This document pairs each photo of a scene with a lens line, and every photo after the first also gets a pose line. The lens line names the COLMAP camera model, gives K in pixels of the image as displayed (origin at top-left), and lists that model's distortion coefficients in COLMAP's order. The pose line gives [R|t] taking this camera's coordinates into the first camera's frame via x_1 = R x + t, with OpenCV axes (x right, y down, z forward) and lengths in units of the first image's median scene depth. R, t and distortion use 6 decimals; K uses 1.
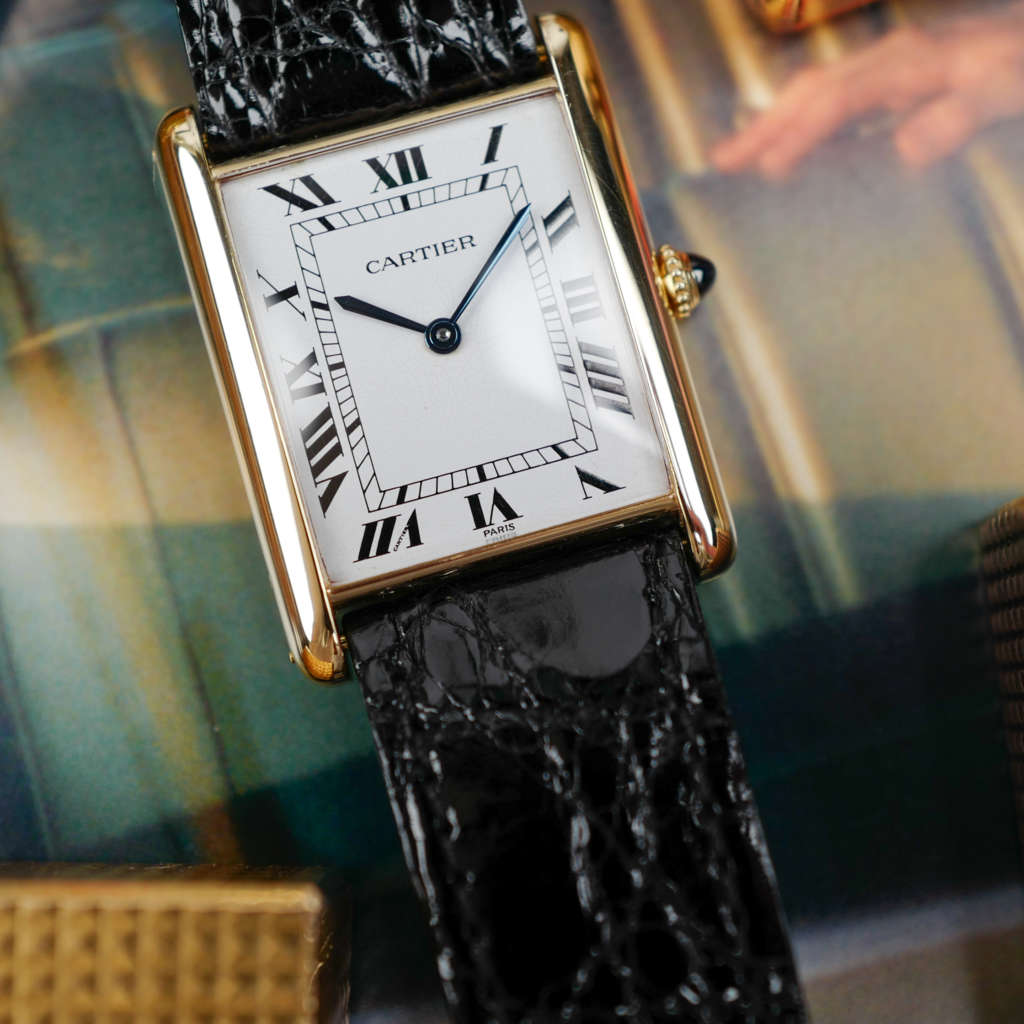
lens RADIAL K [[2042.6, 0, 512.0], [0, 2042.6, 512.0], [0, 0, 1]] dist [-0.037928, 0.058537]
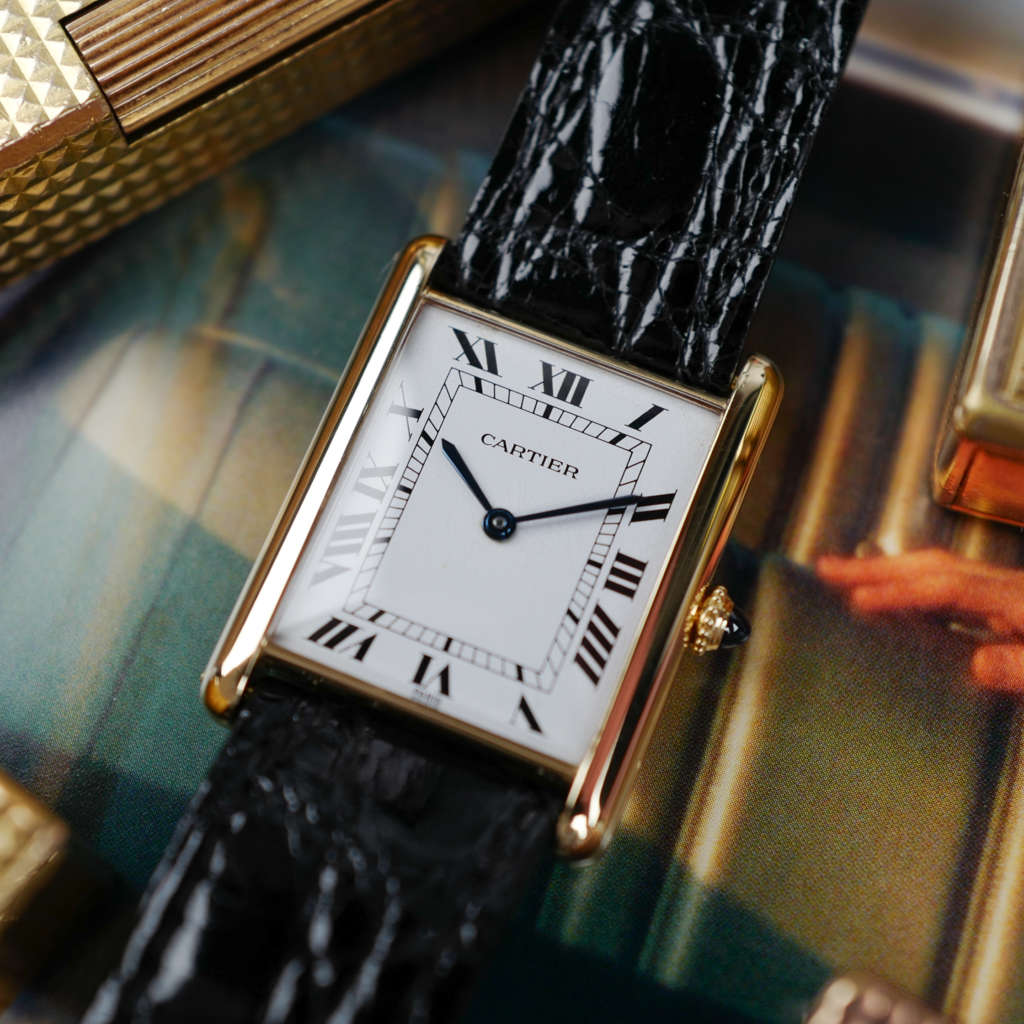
lens RADIAL K [[2042.6, 0, 512.0], [0, 2042.6, 512.0], [0, 0, 1]] dist [-0.037928, 0.058537]
pose [[0.789862, 0.573562, -0.217129, 0.200116], [-0.608505, 0.777061, -0.160929, 0.077274], [0.076420, 0.259236, 0.962786, -0.037218]]
